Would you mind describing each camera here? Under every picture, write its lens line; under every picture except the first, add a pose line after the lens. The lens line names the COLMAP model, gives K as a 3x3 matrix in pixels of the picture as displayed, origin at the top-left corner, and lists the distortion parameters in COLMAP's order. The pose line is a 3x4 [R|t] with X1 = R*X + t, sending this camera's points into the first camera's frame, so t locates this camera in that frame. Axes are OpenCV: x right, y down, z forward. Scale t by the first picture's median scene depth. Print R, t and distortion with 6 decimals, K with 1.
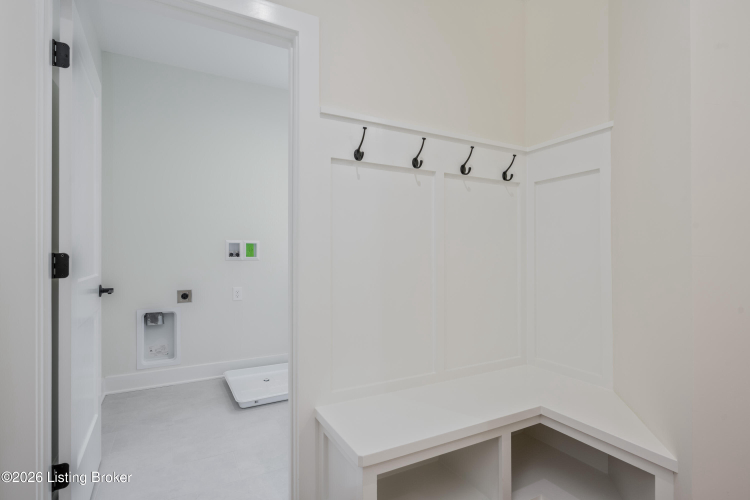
lens RADIAL K [[369.5, 0, 377.6], [0, 369.5, 252.4], [0, 0, 1]] dist [0.001311, -0.000099]
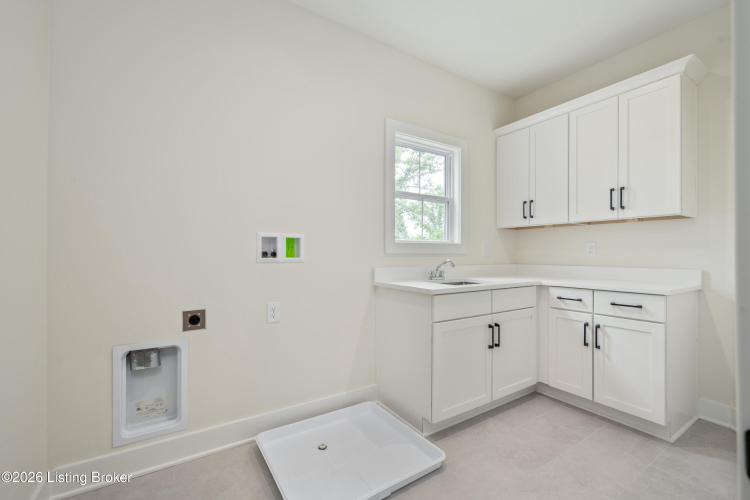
lens RADIAL K [[319.5, 0, 371.1], [0, 319.5, 250.3], [0, 0, 1]] dist [-0.001314, 0.000224]
pose [[0.999029, 0.003762, 0.043902, -0.243509], [-0.003648, 0.999990, -0.002676, -0.000180], [-0.043912, 0.002513, 0.999032, 0.439078]]
